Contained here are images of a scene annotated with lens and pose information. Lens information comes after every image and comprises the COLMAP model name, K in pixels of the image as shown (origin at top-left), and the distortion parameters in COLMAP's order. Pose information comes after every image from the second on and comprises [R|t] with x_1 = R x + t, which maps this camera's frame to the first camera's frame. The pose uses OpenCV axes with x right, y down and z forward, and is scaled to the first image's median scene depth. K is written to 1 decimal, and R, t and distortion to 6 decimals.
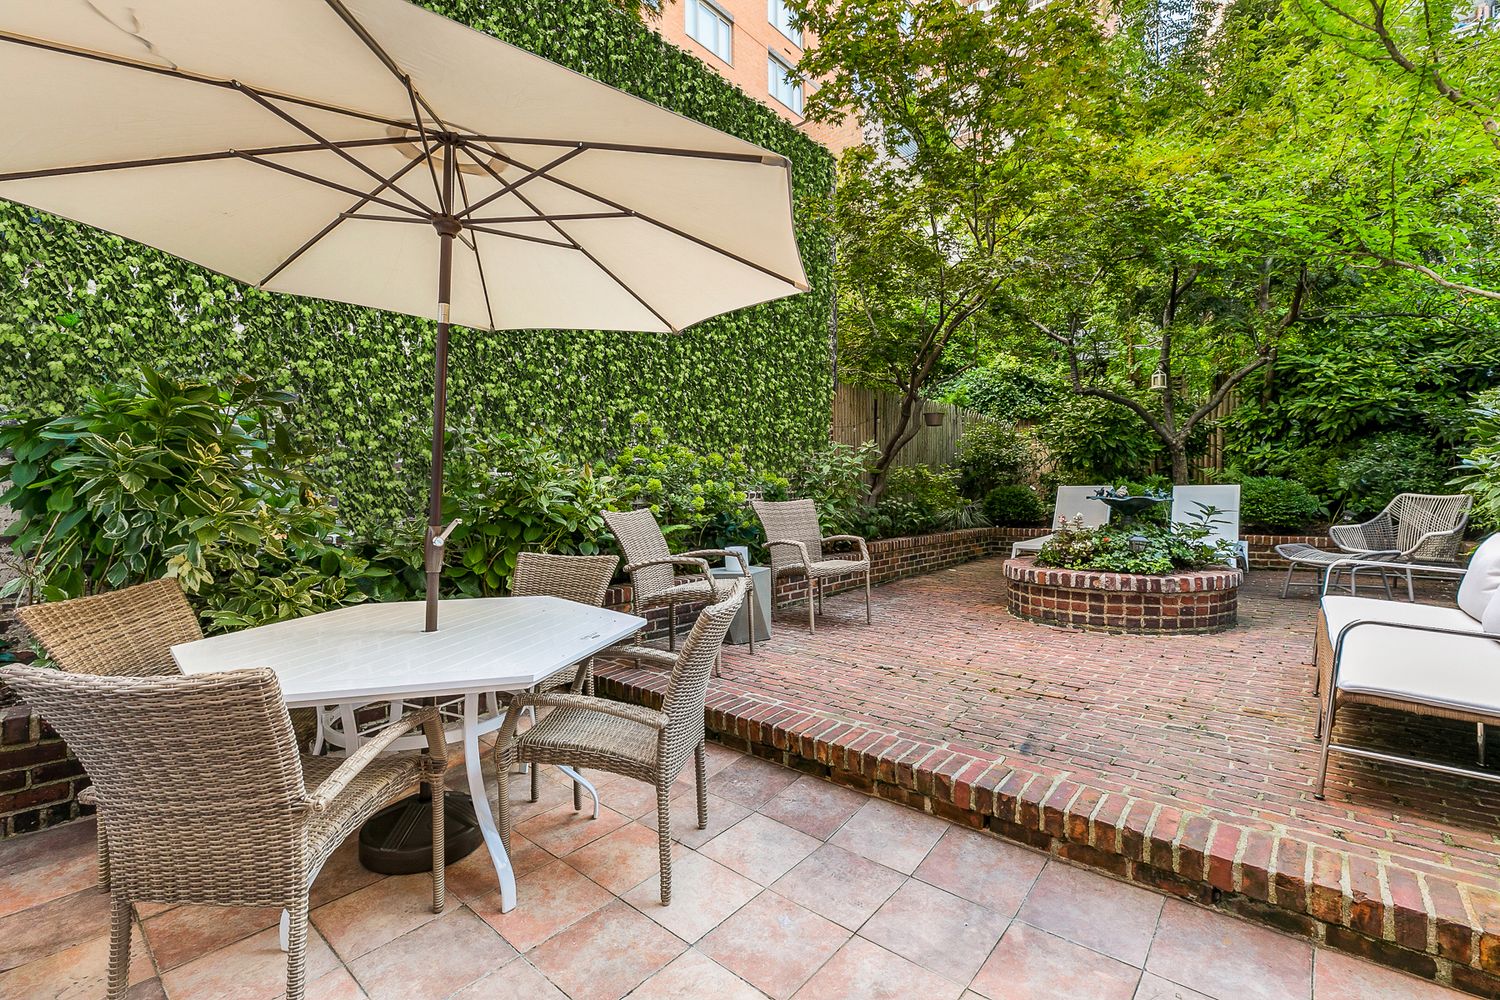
lens RADIAL K [[663.1, 0, 749.8], [0, 663.1, 496.4], [0, 0, 1]] dist [0.001464, 0.000471]
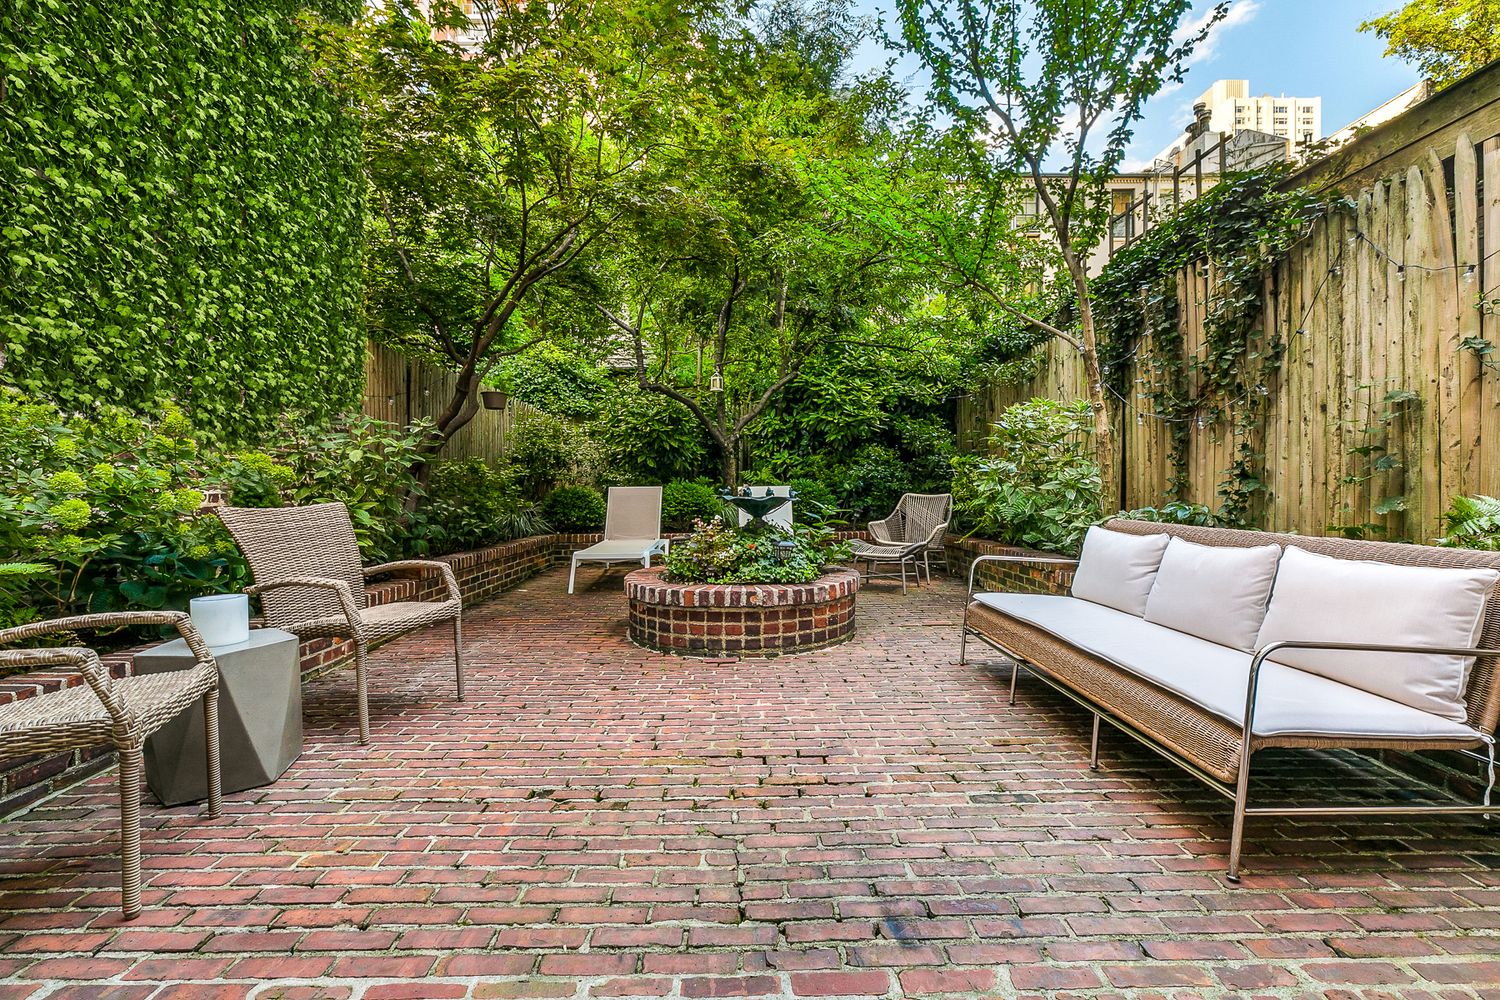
lens RADIAL K [[663.1, 0, 750.7], [0, 663.1, 496.3], [0, 0, 1]] dist [0.001464, 0.000471]
pose [[0.747098, -0.002876, 0.664708, -0.031069], [0.006526, 0.999974, -0.003008, 0.003149], [-0.664682, 0.006585, 0.747098, 0.336678]]
